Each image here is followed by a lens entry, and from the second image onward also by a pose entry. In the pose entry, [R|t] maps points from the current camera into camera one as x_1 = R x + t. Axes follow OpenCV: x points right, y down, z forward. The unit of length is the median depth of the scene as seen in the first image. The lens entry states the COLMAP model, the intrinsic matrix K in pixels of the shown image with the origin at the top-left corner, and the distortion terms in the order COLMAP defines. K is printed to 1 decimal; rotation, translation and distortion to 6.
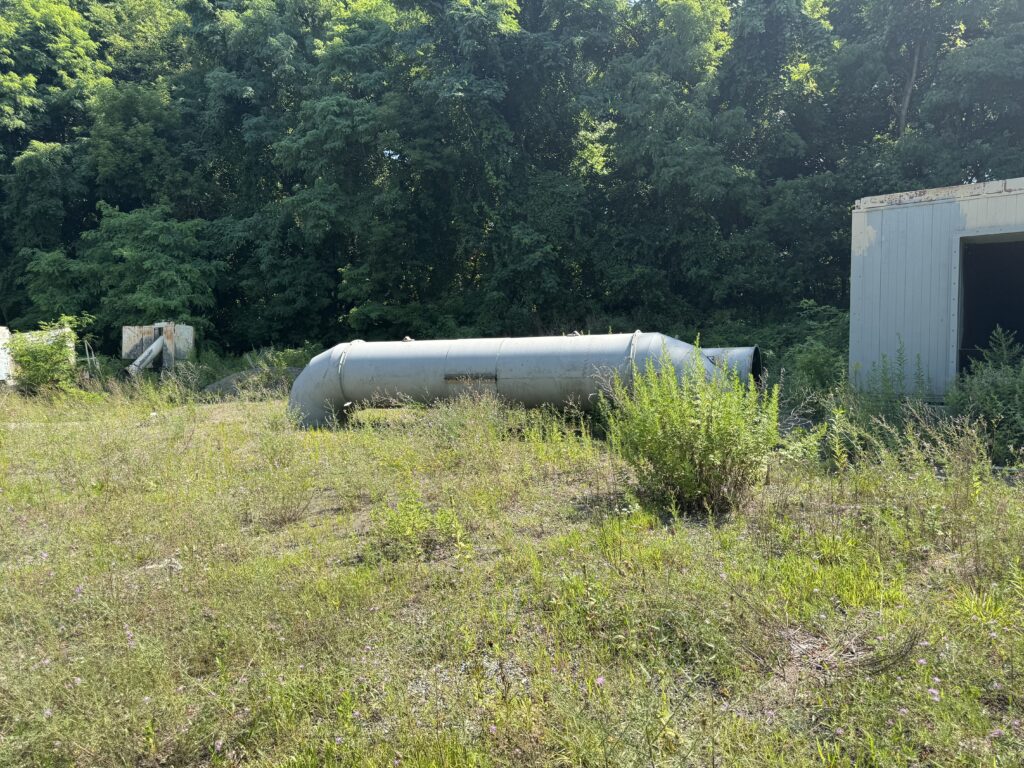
lens RADIAL K [[711.3, 0, 517.1], [0, 711.3, 398.9], [0, 0, 1]] dist [0.044628, -0.061115]
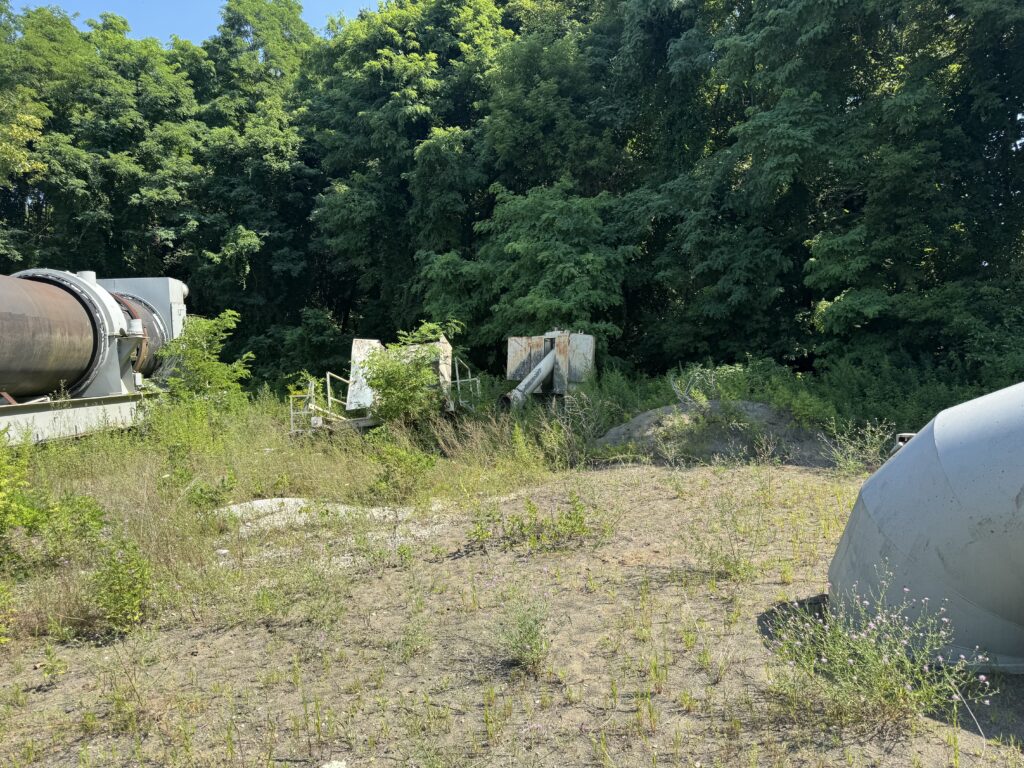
lens RADIAL K [[711.3, 0, 512.0], [0, 711.3, 386.1], [0, 0, 1]] dist [0.044628, -0.061115]
pose [[0.854076, 0.012957, -0.519986, -0.138526], [-0.030839, 0.999193, -0.025755, -0.026981], [0.519233, 0.038032, 0.853786, 0.321401]]
